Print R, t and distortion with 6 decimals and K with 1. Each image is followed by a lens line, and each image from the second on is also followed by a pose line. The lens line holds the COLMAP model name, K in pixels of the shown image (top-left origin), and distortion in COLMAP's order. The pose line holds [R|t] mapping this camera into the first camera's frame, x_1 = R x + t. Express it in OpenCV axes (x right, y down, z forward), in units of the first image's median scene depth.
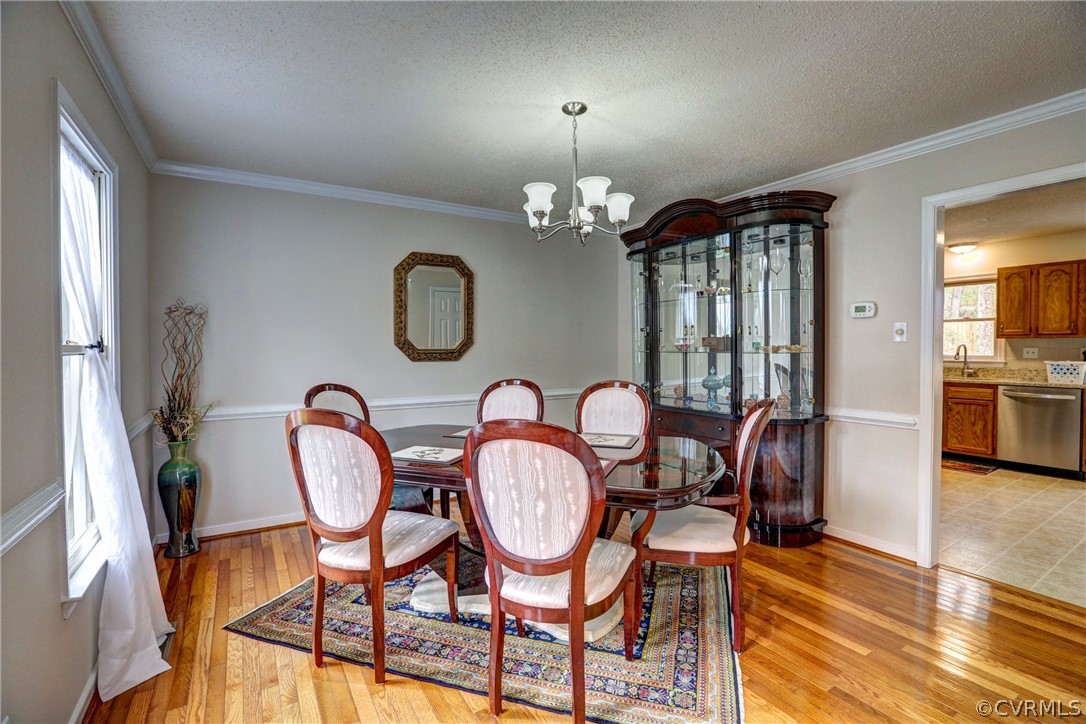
lens RADIAL K [[493.5, 0, 549.2], [0, 493.5, 358.3], [0, 0, 1]] dist [-0.044764, 0.014952]
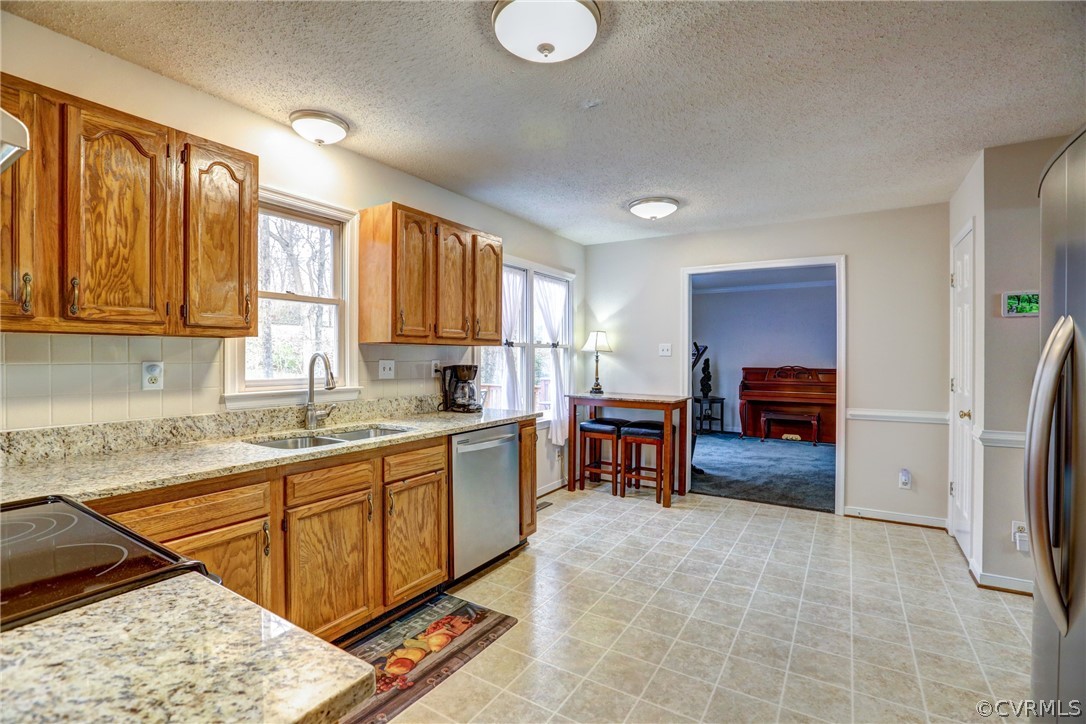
lens RADIAL K [[493.5, 0, 545.1], [0, 493.5, 359.9], [0, 0, 1]] dist [-0.044764, 0.014952]
pose [[-0.428190, -0.006745, 0.903663, 0.624386], [0.018330, 0.999702, 0.016147, -0.043497], [-0.903503, 0.023478, -0.427939, 1.657906]]
